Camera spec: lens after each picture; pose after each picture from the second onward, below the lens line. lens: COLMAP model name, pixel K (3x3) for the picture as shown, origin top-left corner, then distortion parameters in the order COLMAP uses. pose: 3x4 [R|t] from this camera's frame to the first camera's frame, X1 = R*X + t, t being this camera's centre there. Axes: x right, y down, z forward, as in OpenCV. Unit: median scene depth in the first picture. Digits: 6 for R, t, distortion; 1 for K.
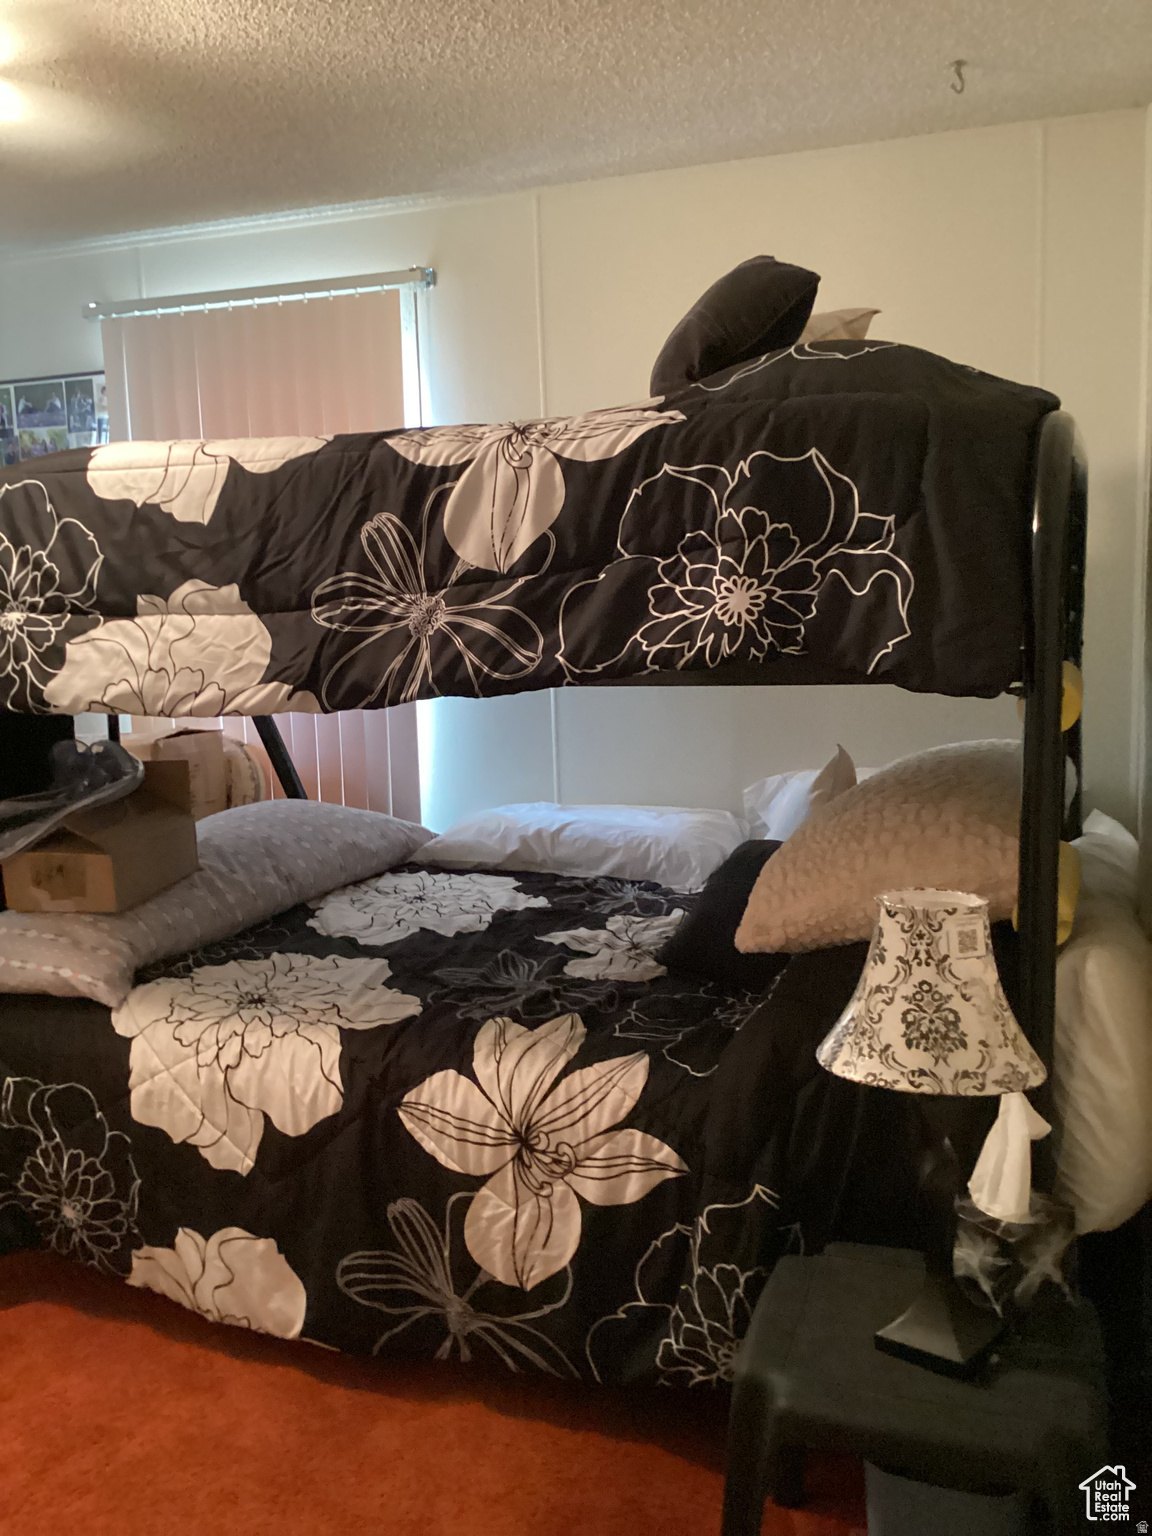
lens RADIAL K [[1378.3, 0, 576.0], [0, 1378.3, 768.5], [0, 0, 1]] dist [0.060624, -0.055042]
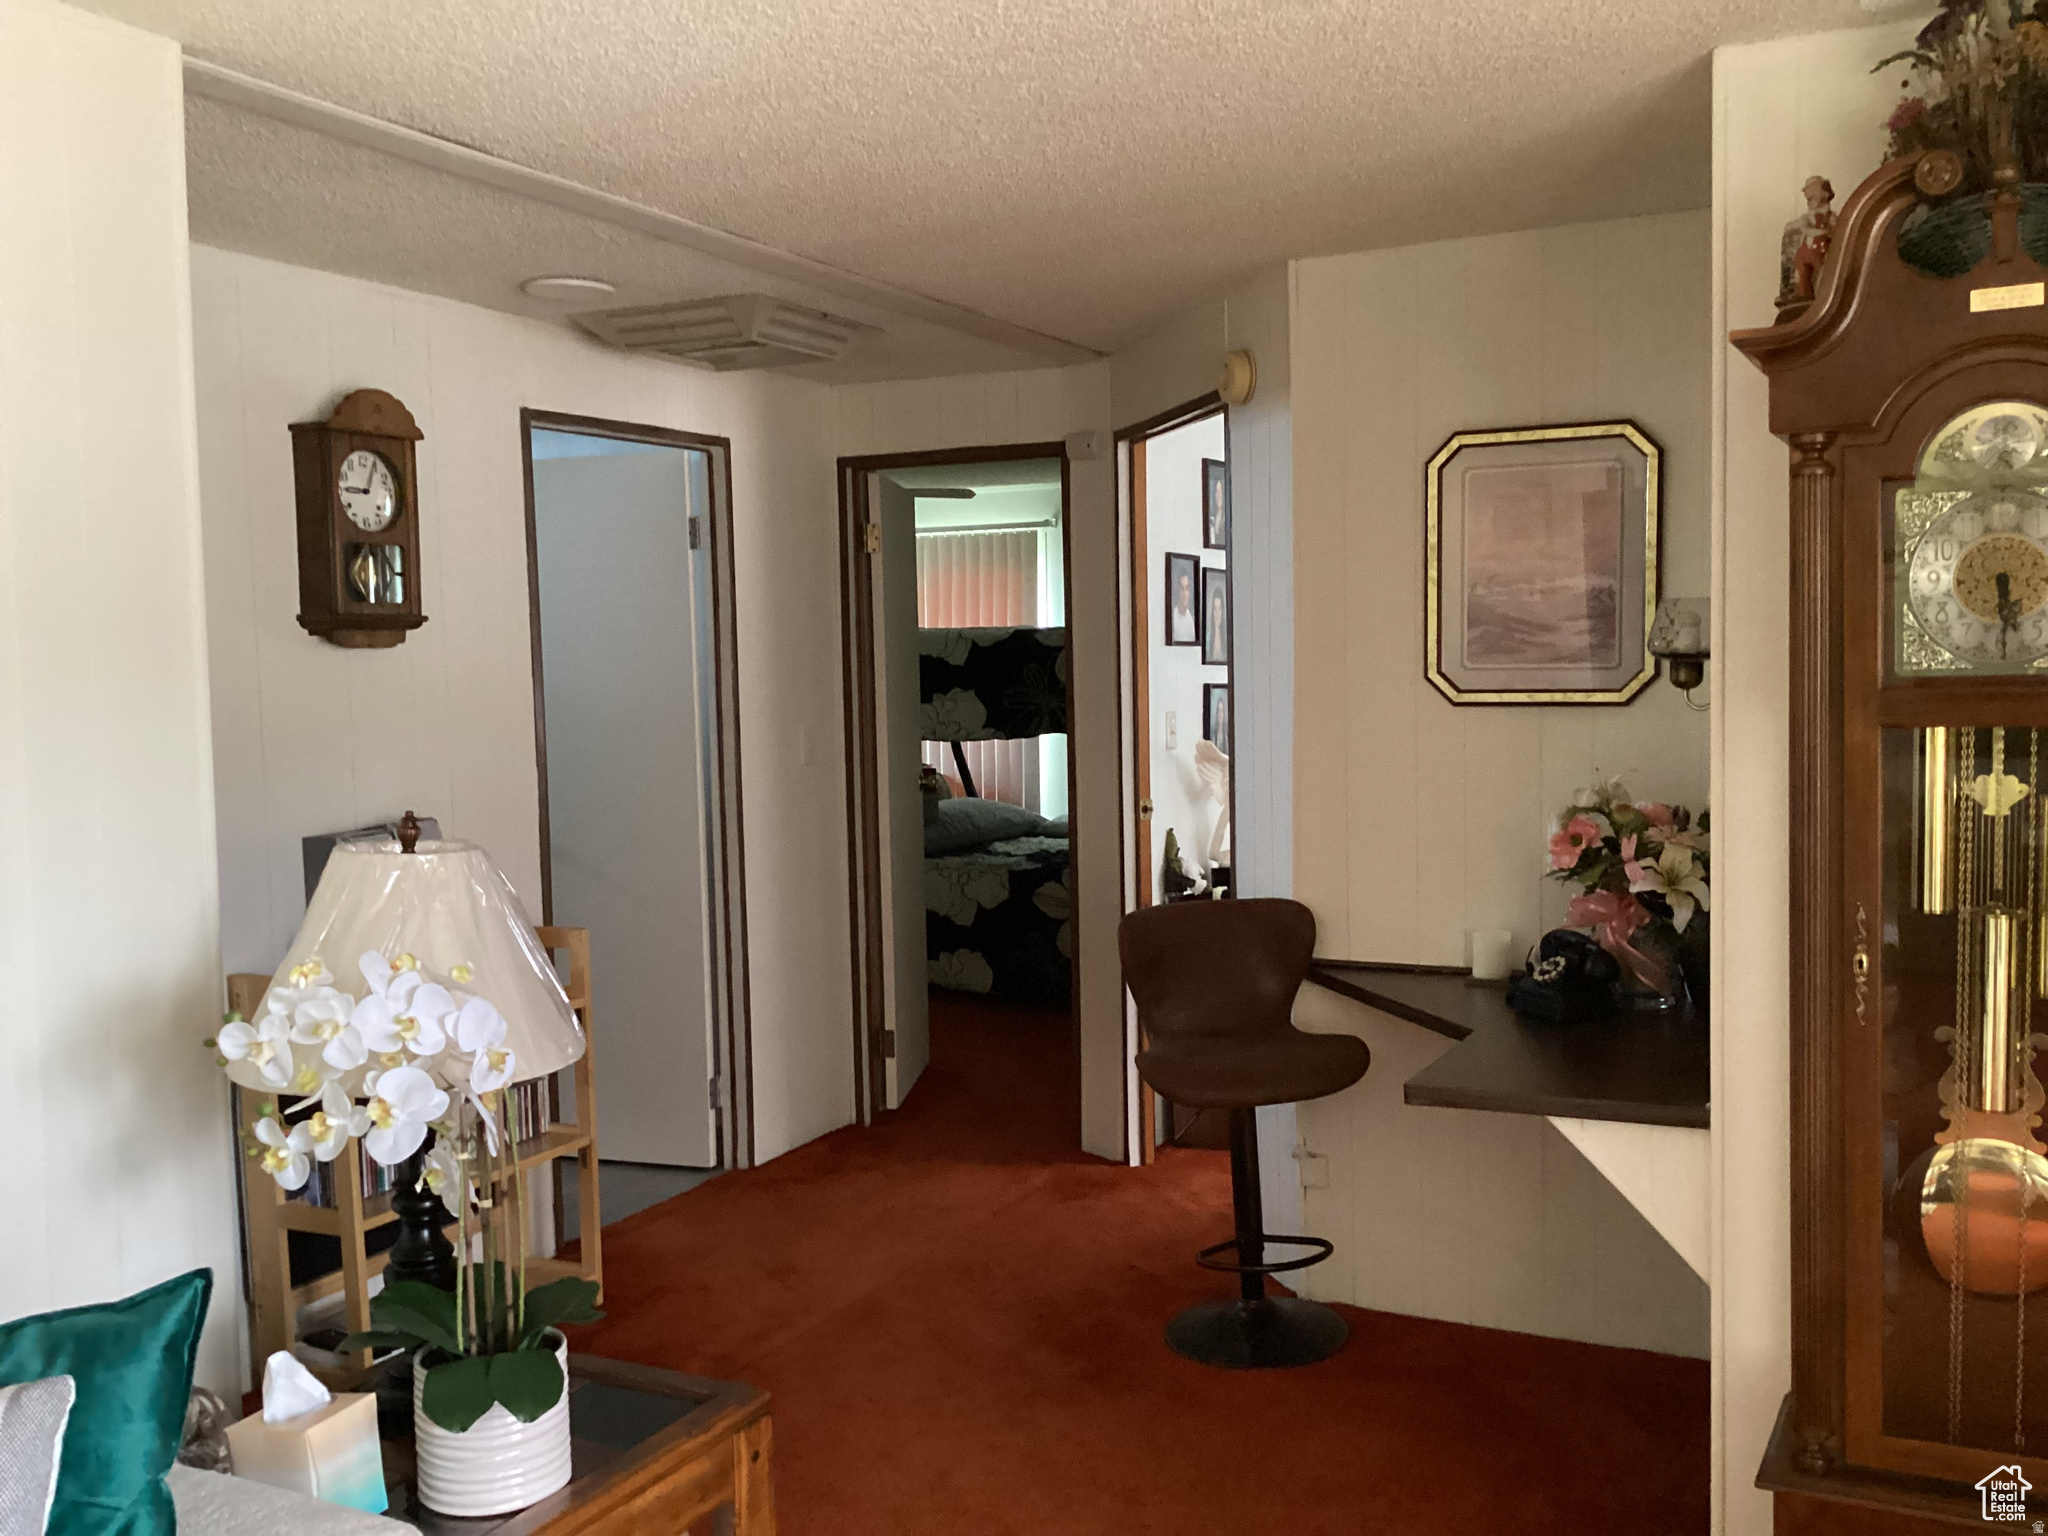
lens RADIAL K [[1837.7, 0, 1025.0], [0, 1837.7, 770.0], [0, 0, 1]] dist [0.060624, -0.055042]
pose [[0.992921, 0.019030, -0.117245, 0.203282], [-0.027005, 0.997400, -0.066807, 0.195680], [0.115669, 0.069500, 0.990853, -1.916687]]
